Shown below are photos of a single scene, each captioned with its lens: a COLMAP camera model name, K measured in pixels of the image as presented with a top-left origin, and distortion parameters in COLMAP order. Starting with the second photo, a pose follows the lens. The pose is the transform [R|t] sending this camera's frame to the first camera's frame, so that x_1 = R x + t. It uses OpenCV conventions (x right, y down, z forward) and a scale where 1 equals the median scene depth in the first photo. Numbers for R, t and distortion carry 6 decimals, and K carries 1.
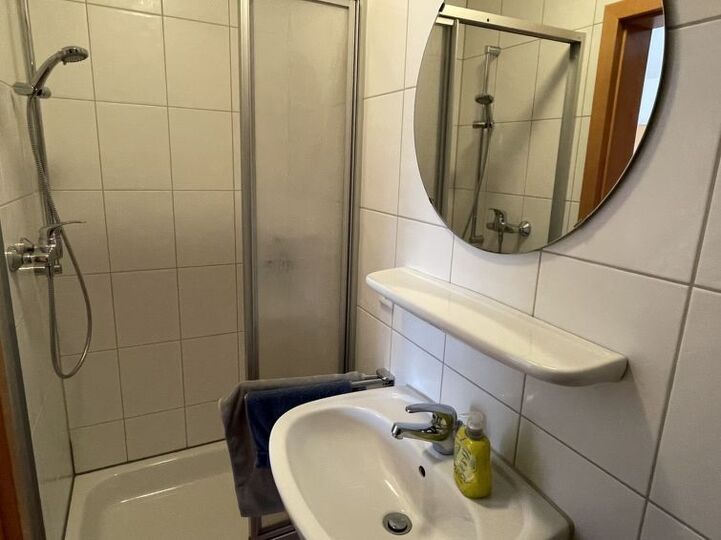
lens RADIAL K [[446.9, 0, 360.5], [0, 446.9, 270.0], [0, 0, 1]] dist [0.000169, 0.000274]
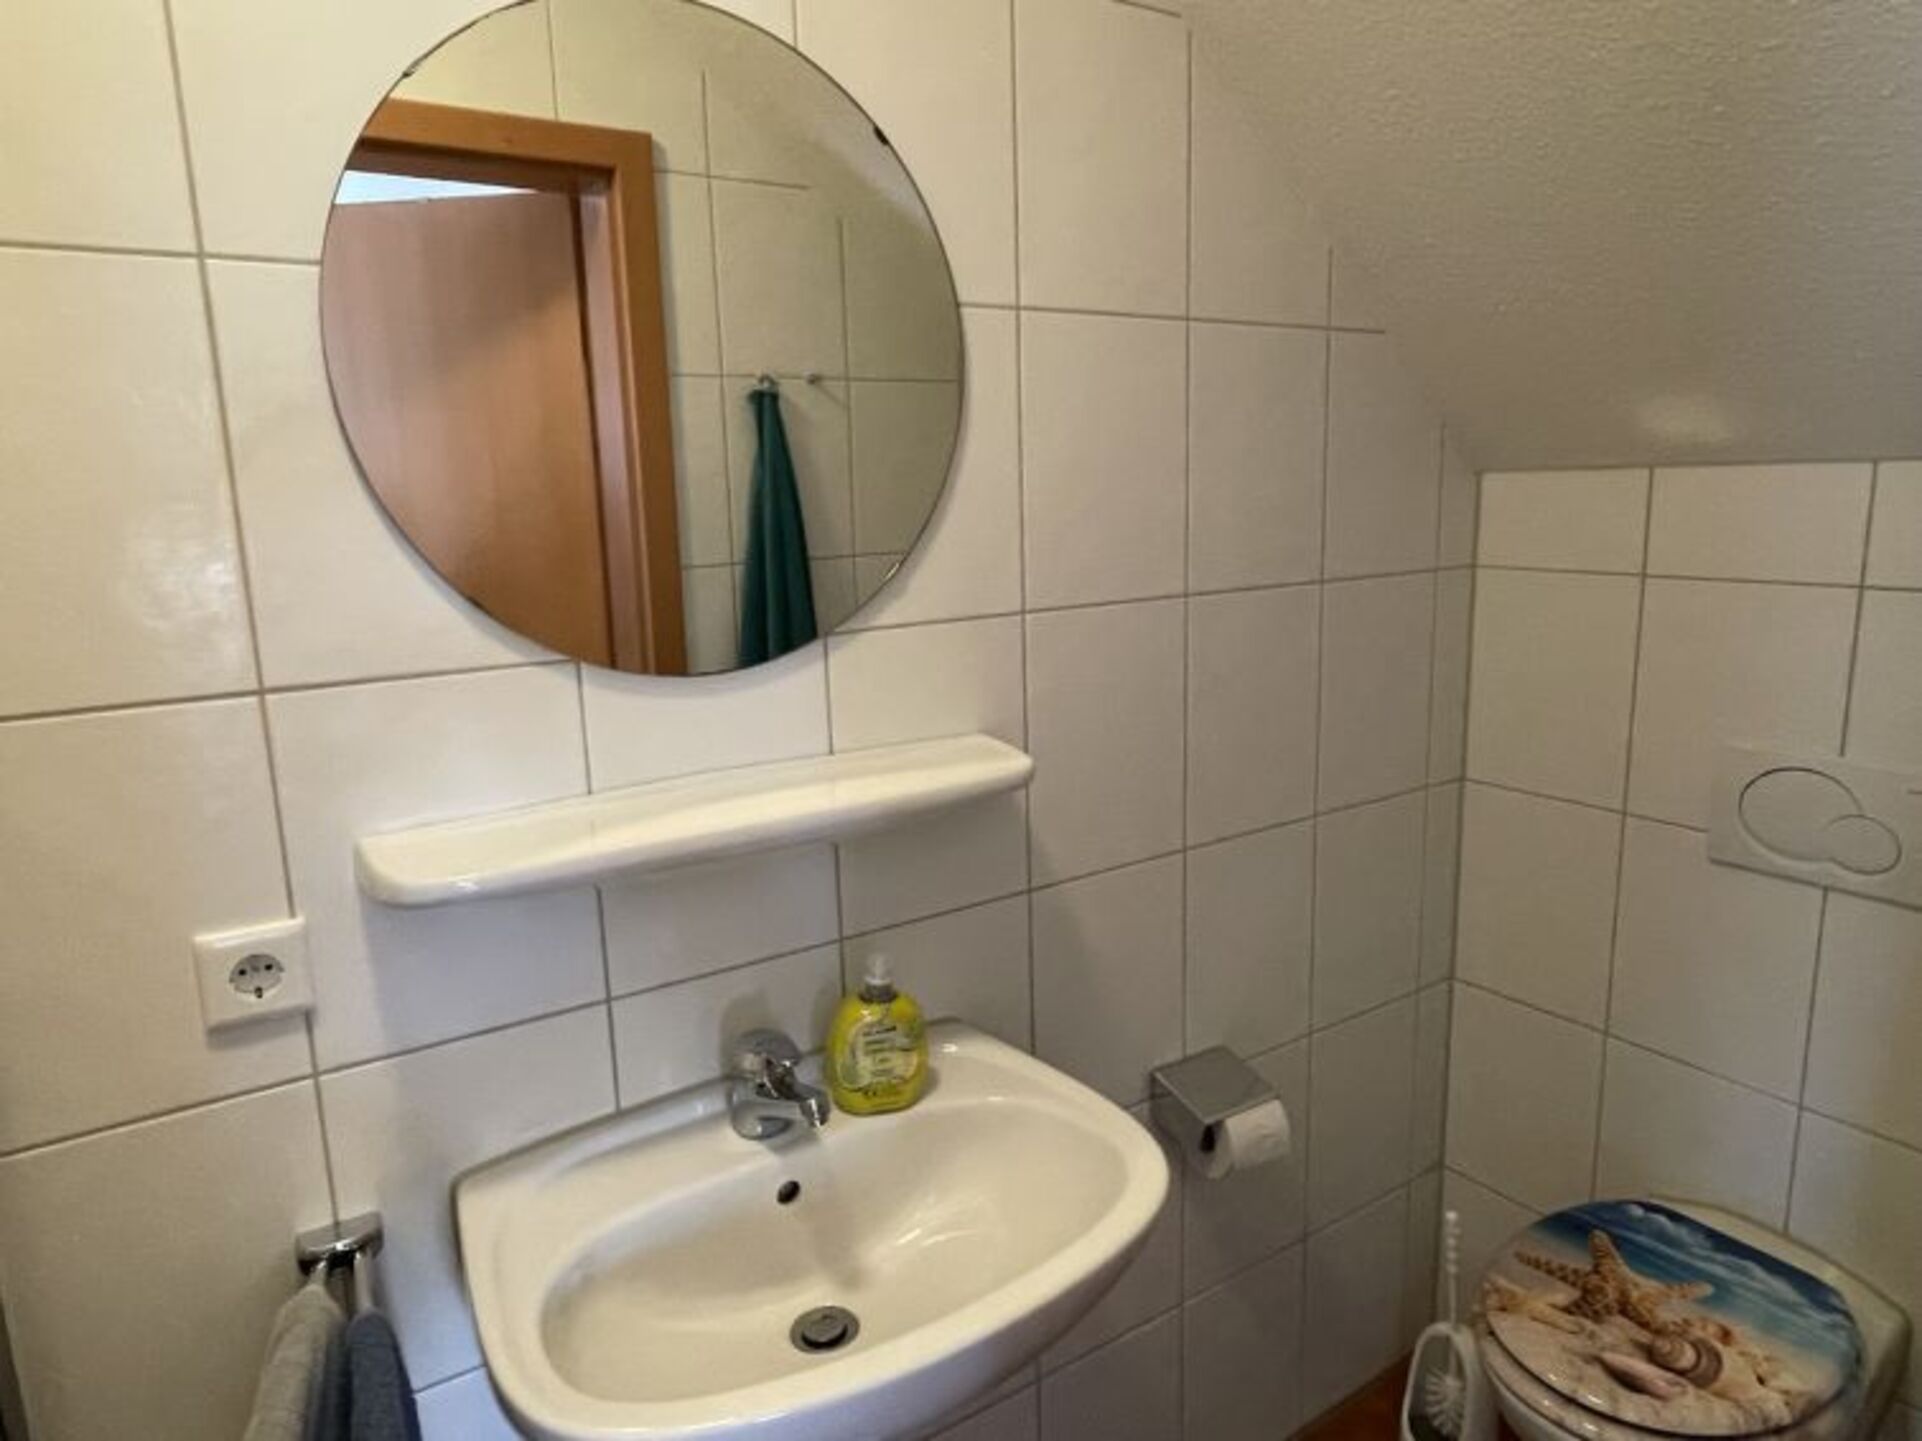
lens RADIAL K [[1191.4, 0, 961.0], [0, 1191.4, 720.5], [0, 0, 1]] dist [0.000169, 0.000274]
pose [[-0.124819, -0.223248, 0.966737, -0.903119], [0.258584, 0.933365, 0.248928, -0.224149], [-0.957891, 0.281053, -0.058774, 0.783977]]
